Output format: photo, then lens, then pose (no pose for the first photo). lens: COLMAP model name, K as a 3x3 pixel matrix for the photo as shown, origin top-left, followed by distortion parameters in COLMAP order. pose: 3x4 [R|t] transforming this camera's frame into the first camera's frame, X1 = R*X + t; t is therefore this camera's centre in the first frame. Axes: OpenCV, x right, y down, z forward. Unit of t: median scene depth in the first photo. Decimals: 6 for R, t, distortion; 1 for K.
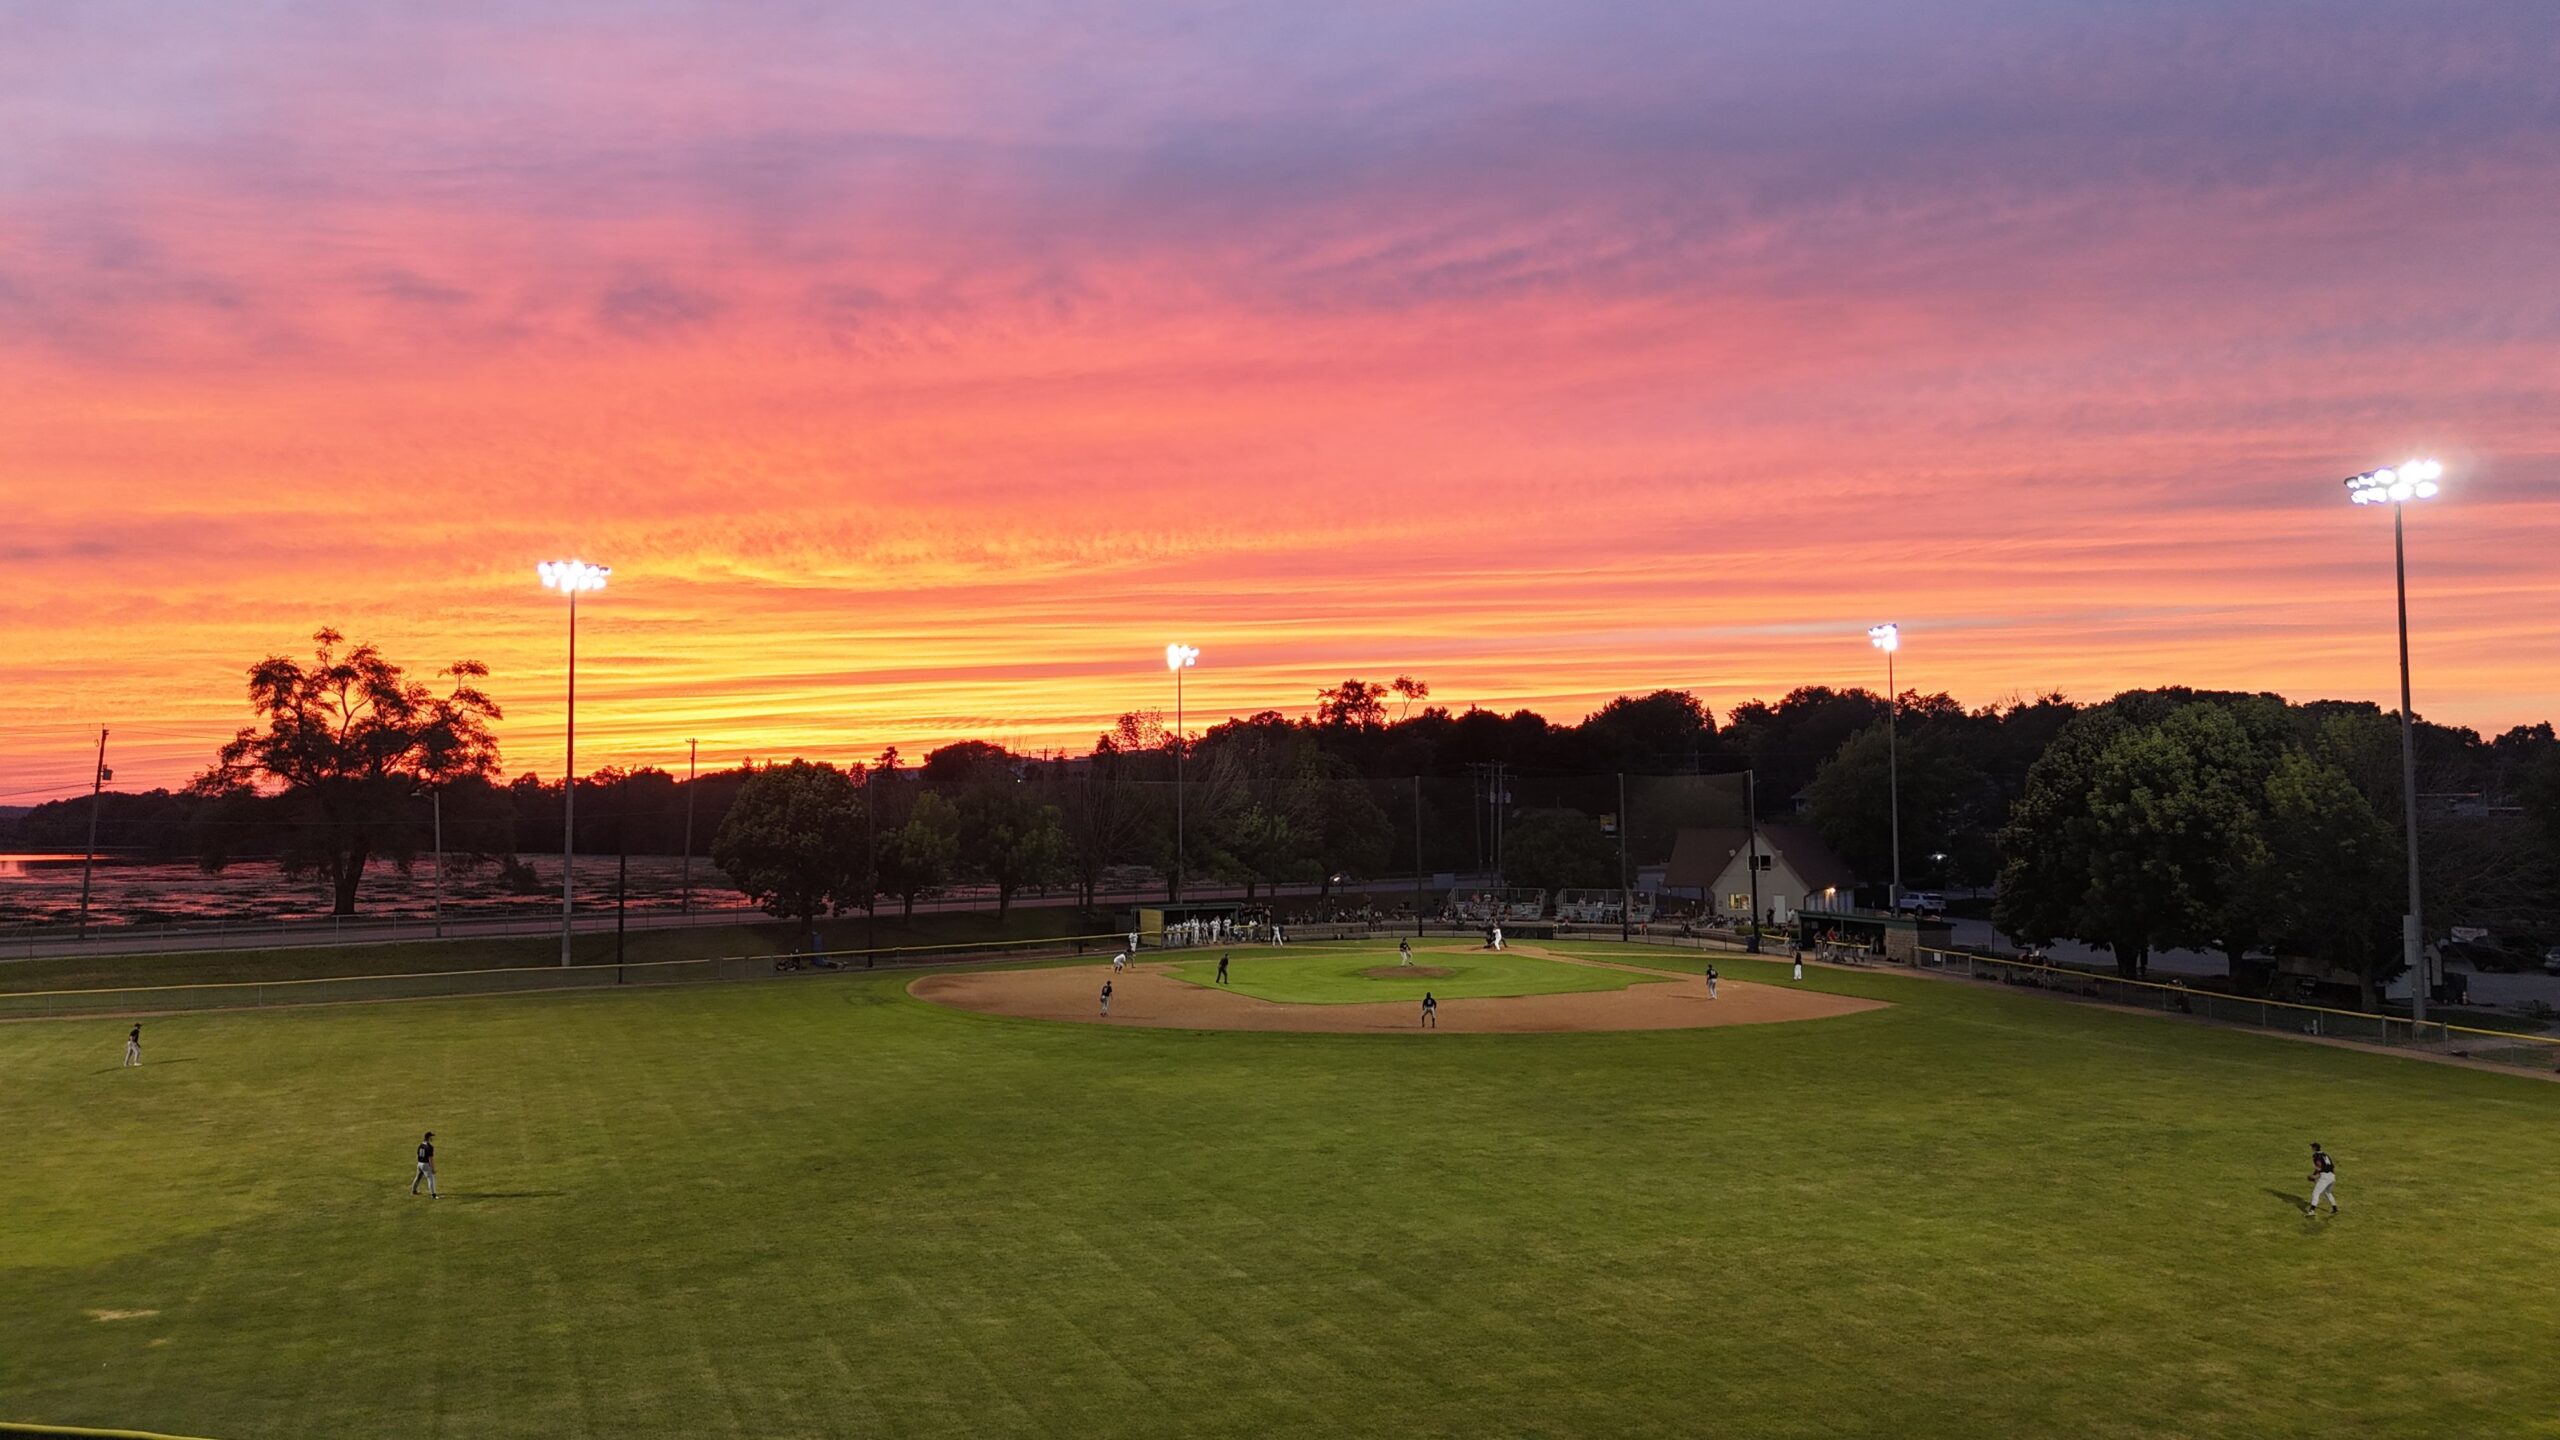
lens RADIAL K [[1979.1, 0, 1277.8], [0, 1979.1, 717.7], [0, 0, 1]] dist [0.022085, 0.007502]
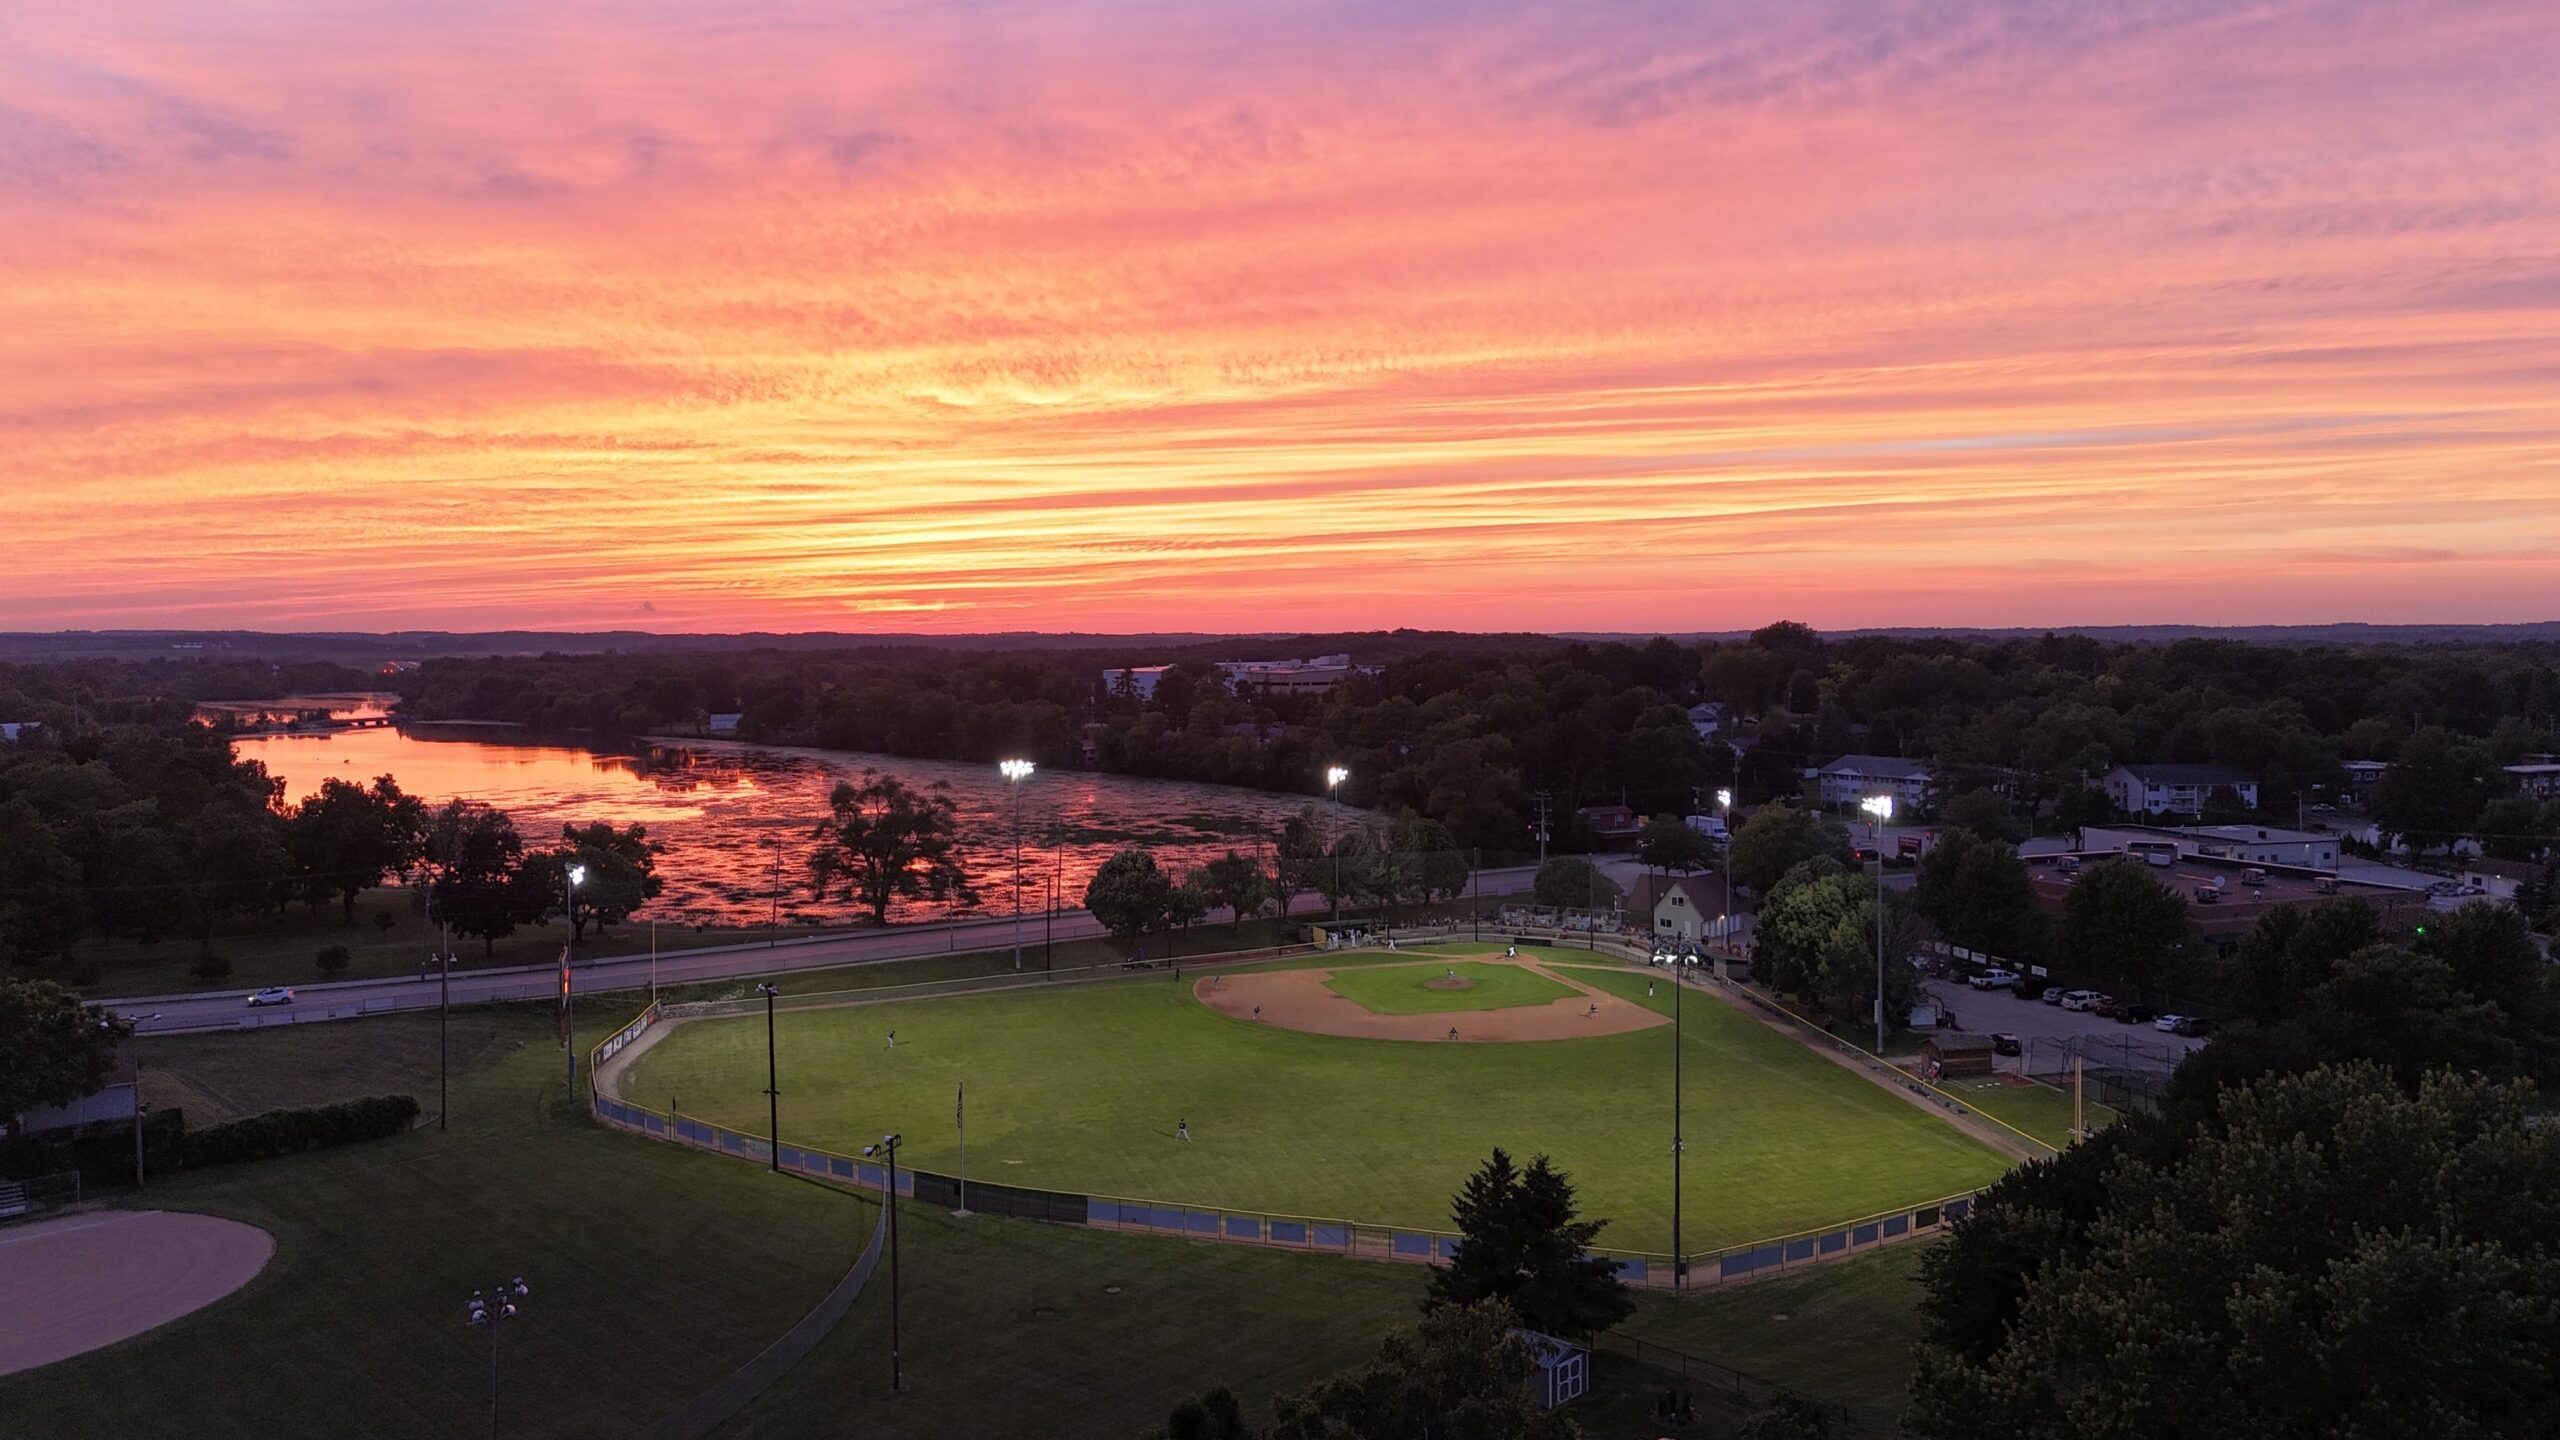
lens RADIAL K [[1979.1, 0, 1278.9], [0, 1979.1, 722.1], [0, 0, 1]] dist [0.022085, 0.007502]
pose [[0.994693, 0.009713, -0.102429, 0.078983], [0.000155, 0.995391, 0.095901, -0.254754], [0.102888, -0.095408, 0.990107, -0.739502]]
